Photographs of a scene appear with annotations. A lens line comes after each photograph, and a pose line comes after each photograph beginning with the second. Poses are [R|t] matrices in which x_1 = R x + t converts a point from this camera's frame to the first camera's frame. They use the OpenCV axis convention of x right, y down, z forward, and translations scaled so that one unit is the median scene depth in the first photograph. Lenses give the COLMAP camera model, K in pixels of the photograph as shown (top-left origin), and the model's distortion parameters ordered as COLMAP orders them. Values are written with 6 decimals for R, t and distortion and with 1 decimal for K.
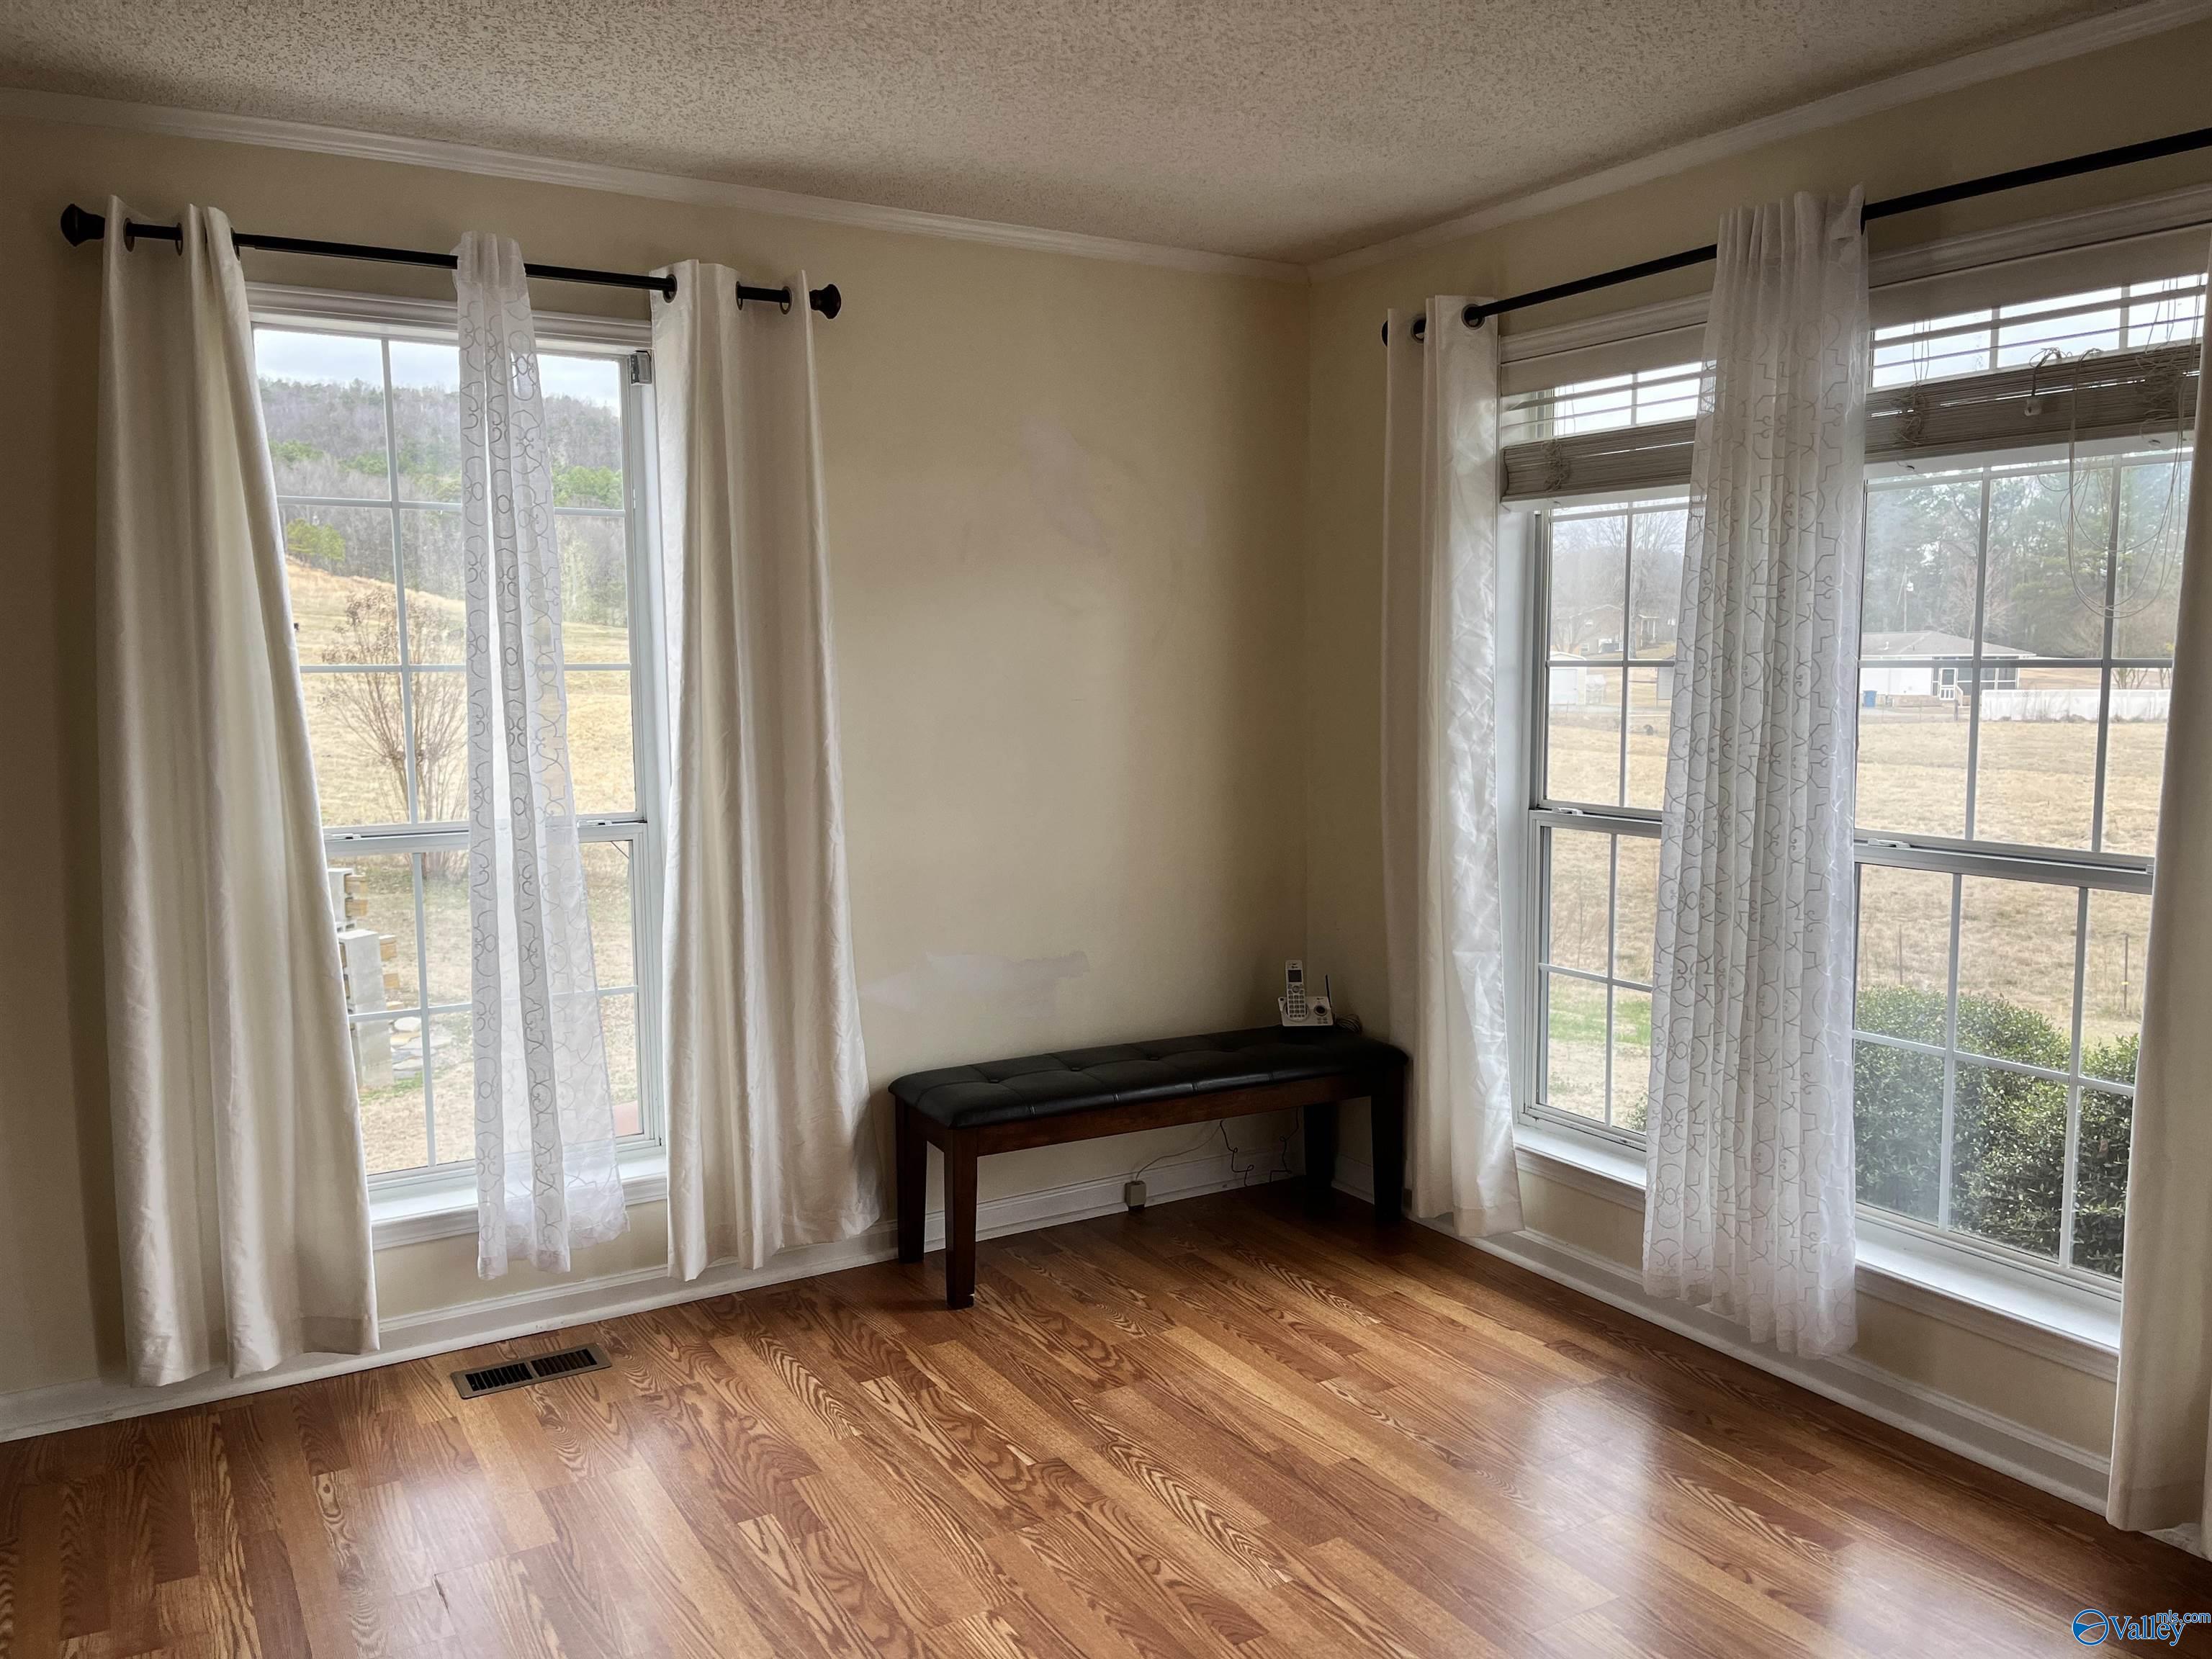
lens RADIAL K [[1678.0, 0, 1106.0], [0, 1678.0, 829.5], [0, 0, 1]] dist [0.092398, -0.149337]
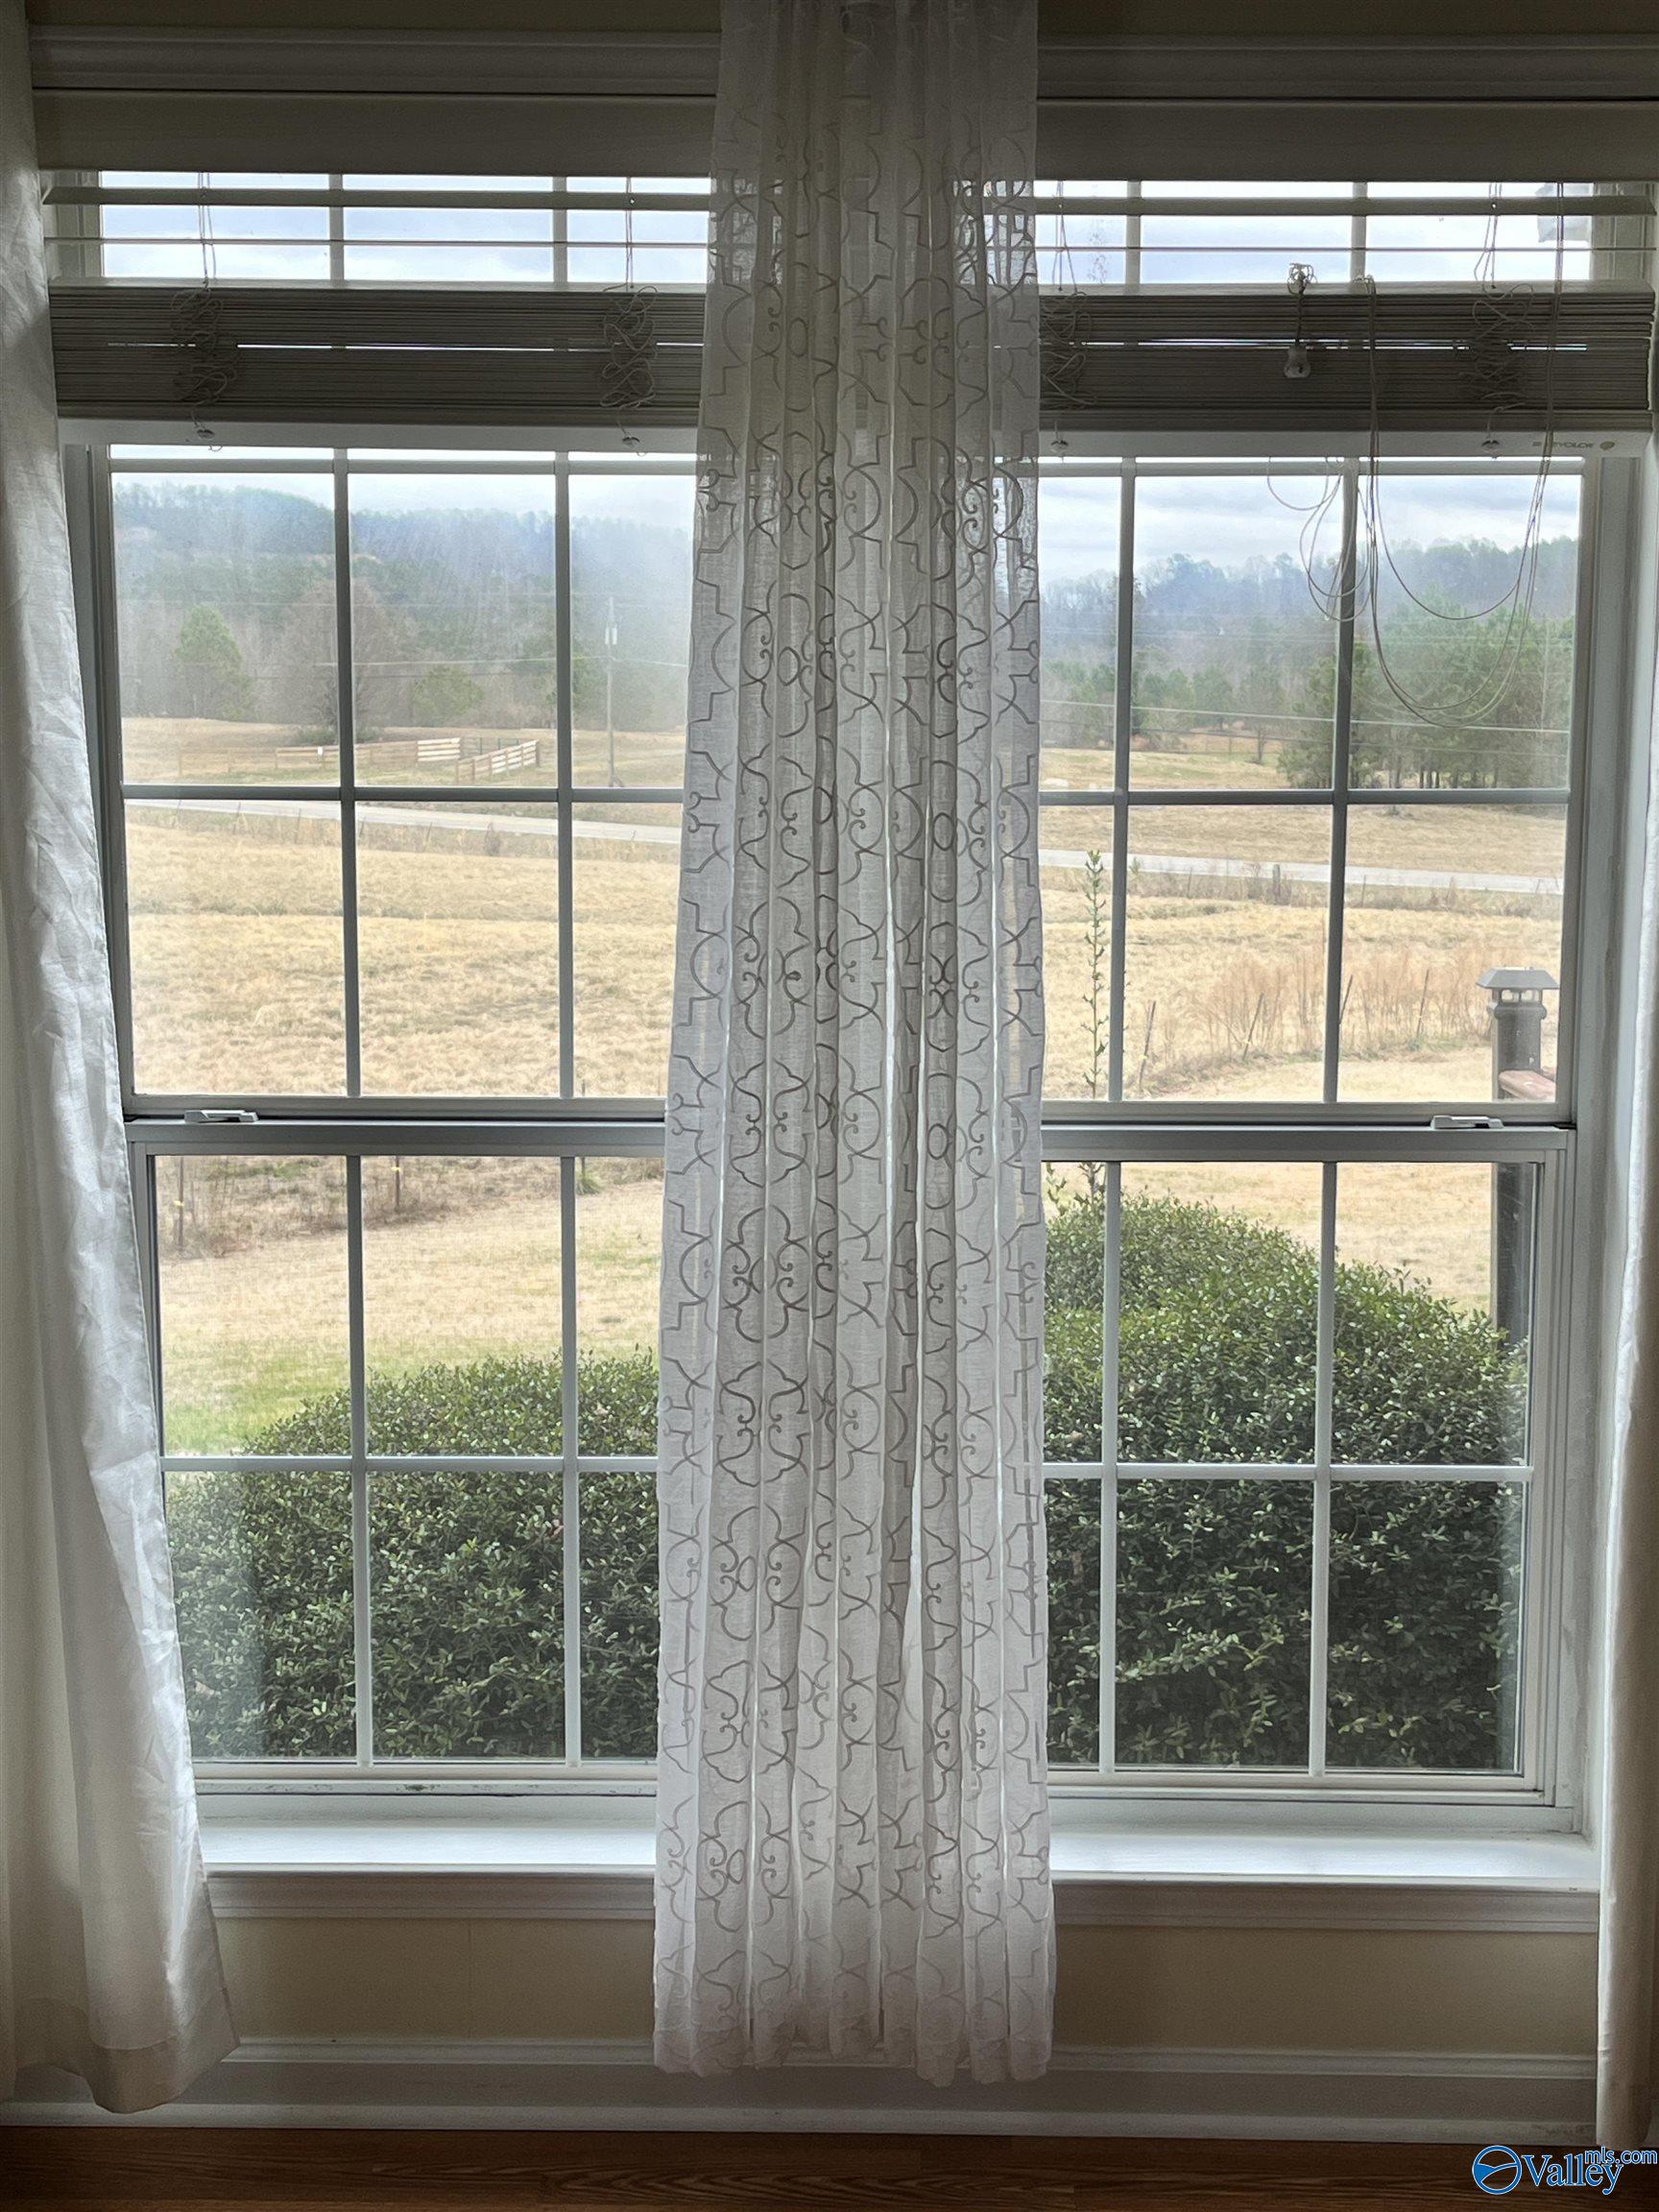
lens RADIAL K [[2798.1, 0, 829.5], [0, 2798.1, 1106.0], [0, 0, 1]] dist [0.007799, -0.008459]
pose [[0.523550, -0.095638, 0.846610, -0.310641], [0.079441, 0.994831, 0.063255, -0.053636], [-0.848283, 0.034138, 0.528441, 0.511874]]
